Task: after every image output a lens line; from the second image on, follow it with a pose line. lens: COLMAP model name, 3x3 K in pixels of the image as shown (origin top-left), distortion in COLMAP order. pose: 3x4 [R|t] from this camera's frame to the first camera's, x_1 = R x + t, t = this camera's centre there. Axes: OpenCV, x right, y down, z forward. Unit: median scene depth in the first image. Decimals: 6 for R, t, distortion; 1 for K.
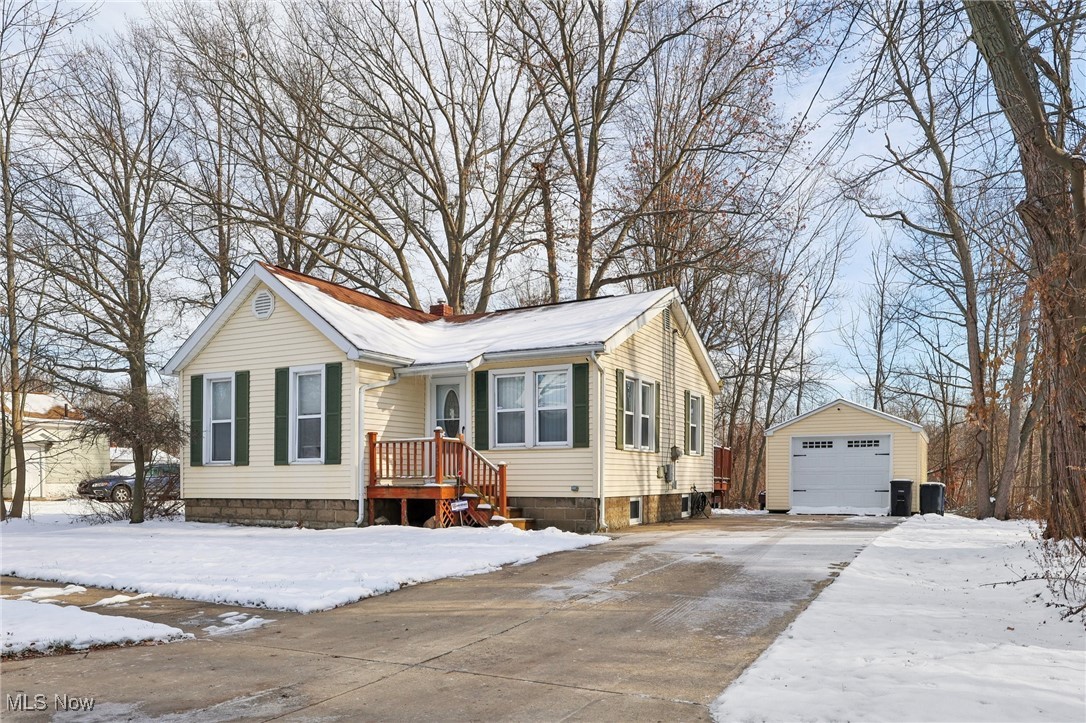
lens RADIAL K [[770.6, 0, 543.2], [0, 770.6, 489.9], [0, 0, 1]] dist [-0.001442, -0.001694]
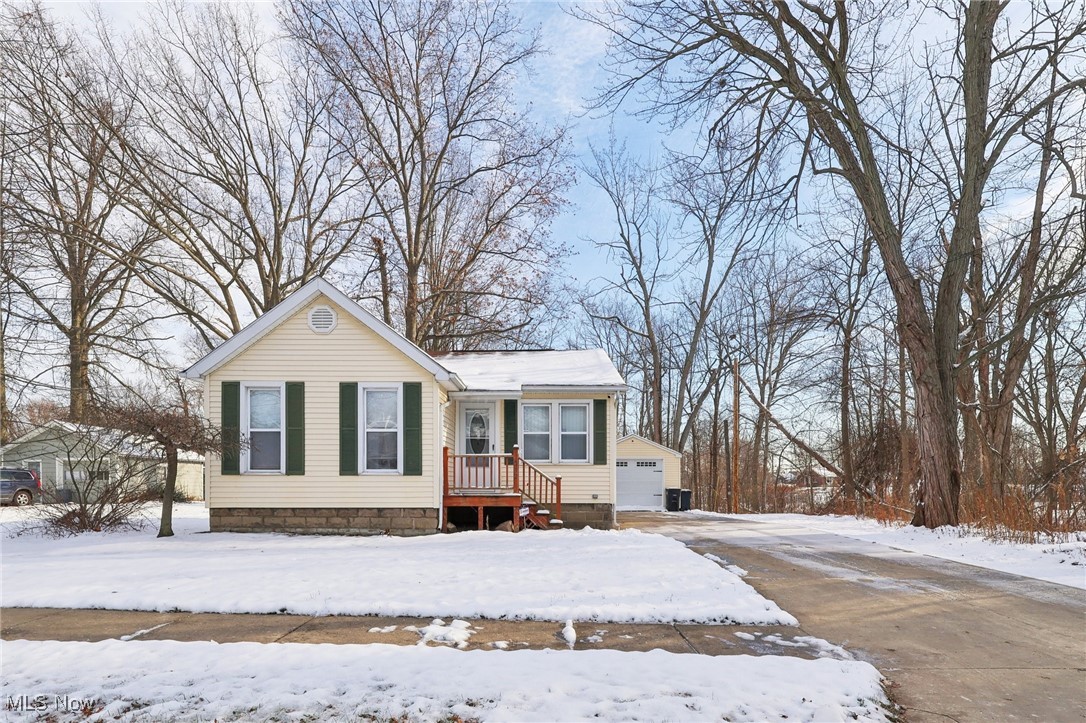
lens RADIAL K [[539.8, 0, 540.8], [0, 539.8, 484.5], [0, 0, 1]] dist [-0.003852, -0.000238]
pose [[0.891904, 0.004532, 0.452202, -0.440148], [0.002328, 0.999891, -0.014611, -0.008707], [-0.452219, 0.014084, 0.891796, 0.234236]]
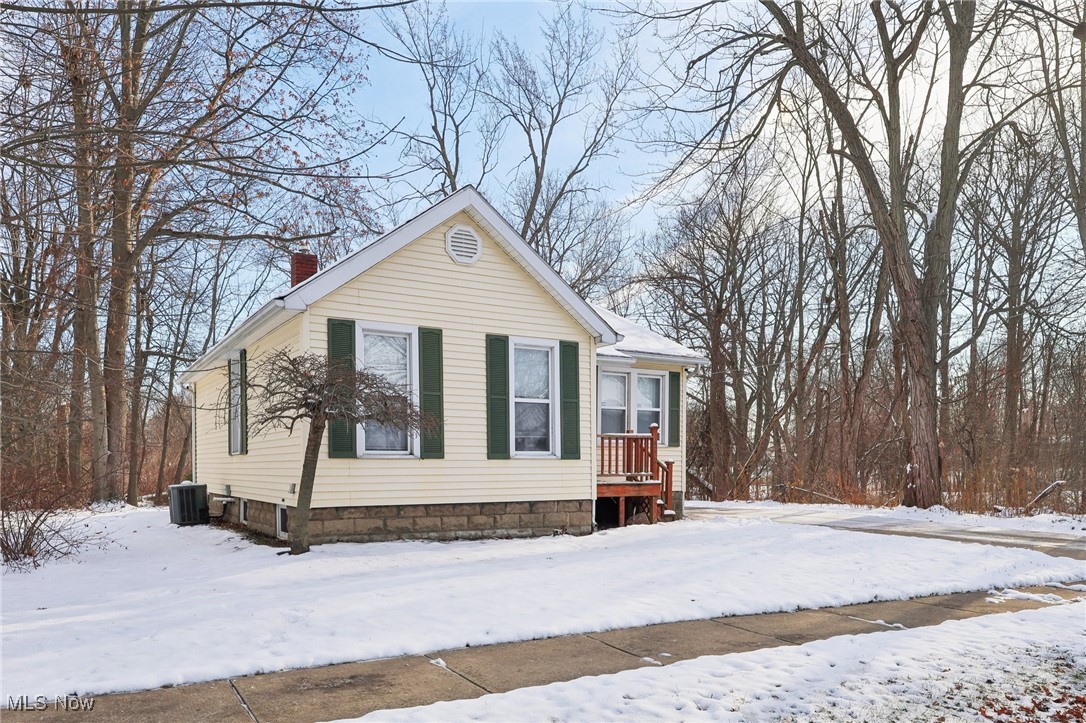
lens RADIAL K [[770.6, 0, 543.2], [0, 770.6, 489.9], [0, 0, 1]] dist [-0.001442, -0.001694]
pose [[0.540961, -0.022429, 0.840748, -0.979815], [0.012005, 0.999748, 0.018947, -0.015293], [-0.840962, -0.000157, 0.541095, 0.539921]]
